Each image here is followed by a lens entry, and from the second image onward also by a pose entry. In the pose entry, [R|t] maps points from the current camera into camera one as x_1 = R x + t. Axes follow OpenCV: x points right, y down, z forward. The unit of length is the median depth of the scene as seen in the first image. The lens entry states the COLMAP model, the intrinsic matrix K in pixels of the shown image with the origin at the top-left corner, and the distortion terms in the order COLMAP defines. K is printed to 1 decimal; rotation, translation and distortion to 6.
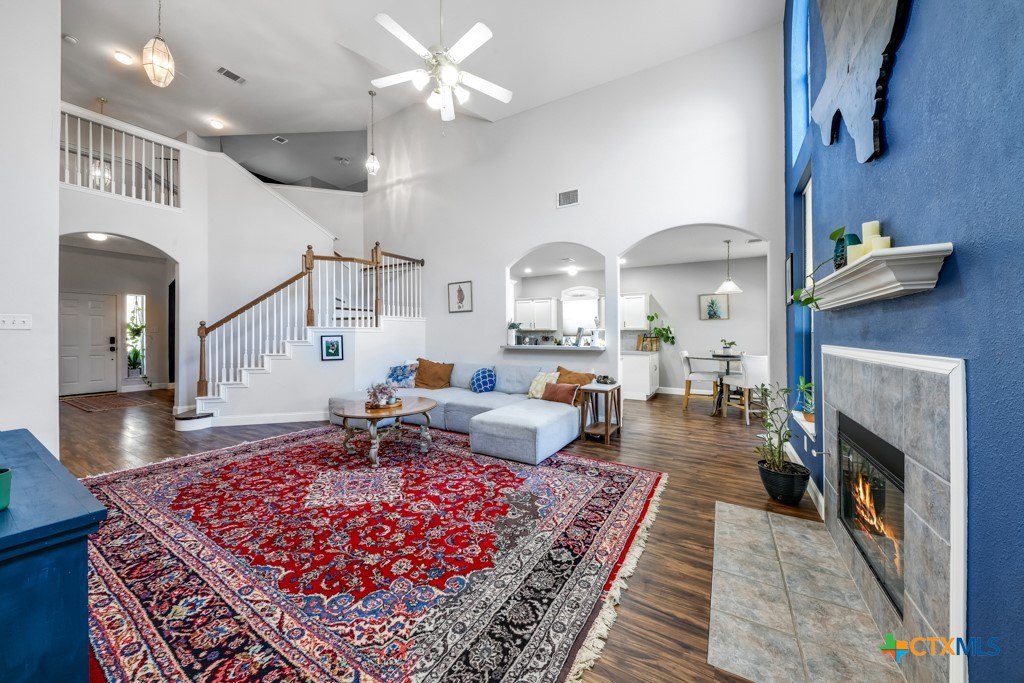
lens RADIAL K [[354.2, 0, 514.3], [0, 354.2, 332.6], [0, 0, 1]] dist [0.004068, -0.002611]
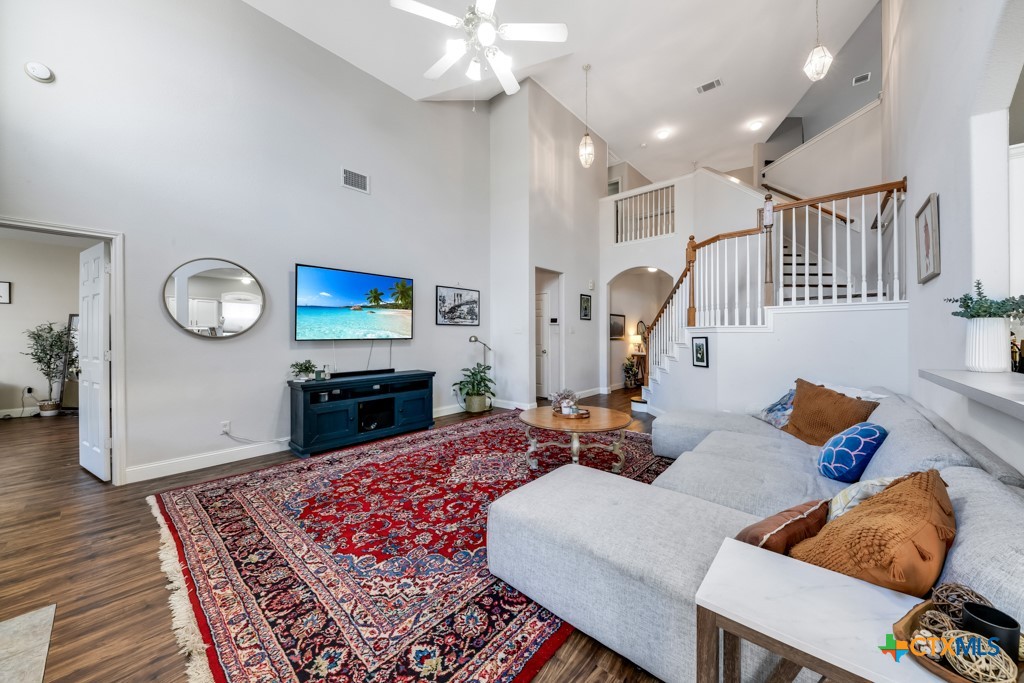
lens RADIAL K [[354.2, 0, 519.1], [0, 354.2, 336.8], [0, 0, 1]] dist [0.004068, -0.002611]
pose [[-0.170089, 0.006148, -0.985409, 0.790366], [0.004813, 0.999974, 0.005408, 0.003987], [0.985417, -0.003823, -0.170114, 1.508066]]
